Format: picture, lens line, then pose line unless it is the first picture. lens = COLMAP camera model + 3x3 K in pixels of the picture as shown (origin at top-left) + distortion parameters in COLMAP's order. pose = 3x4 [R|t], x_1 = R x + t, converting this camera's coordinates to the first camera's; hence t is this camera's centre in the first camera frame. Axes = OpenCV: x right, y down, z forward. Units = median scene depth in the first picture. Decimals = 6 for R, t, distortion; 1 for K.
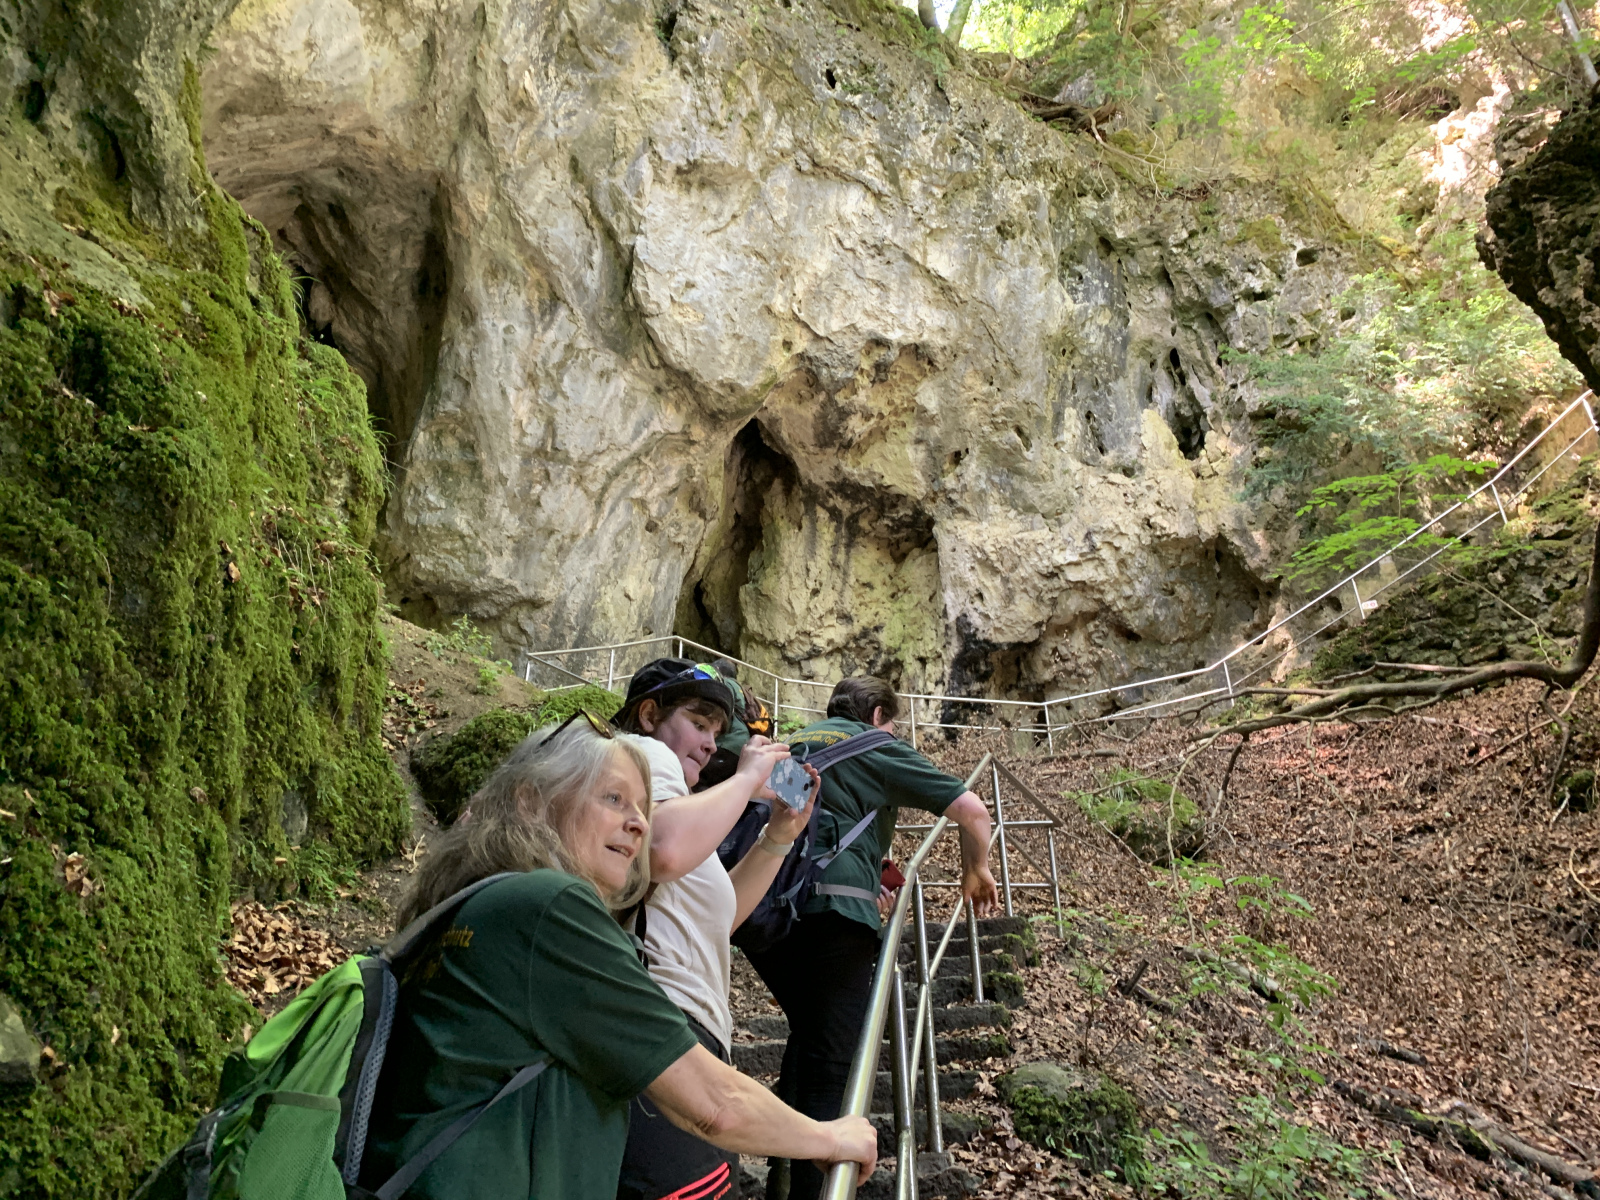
lens RADIAL K [[1225.7, 0, 809.9], [0, 1225.7, 604.6], [0, 0, 1]] dist [0.042890, -0.044055]
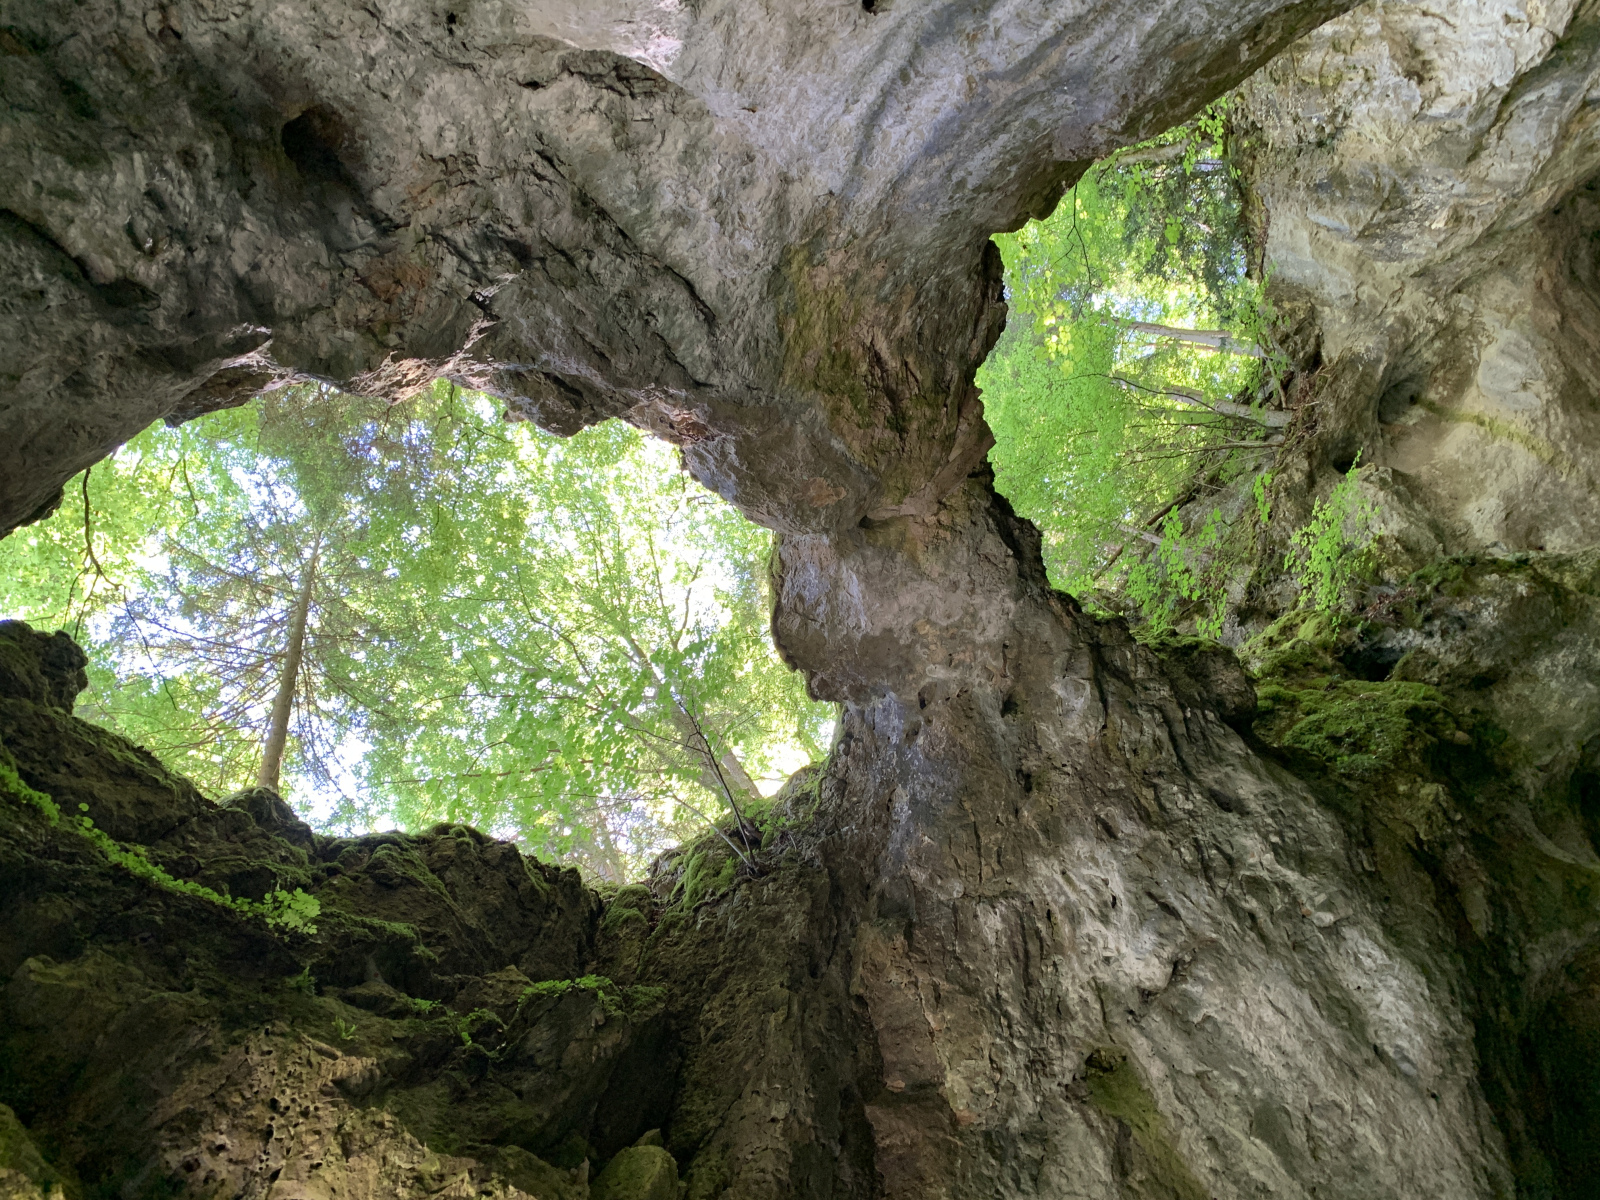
lens RADIAL K [[1225.7, 0, 785.3], [0, 1225.7, 613.2], [0, 0, 1]] dist [0.042890, -0.044055]
pose [[-0.791158, -0.448458, -0.415878, 0.616628], [0.534004, -0.174994, -0.827174, 0.221869], [0.298177, -0.876506, 0.377926, -0.120858]]
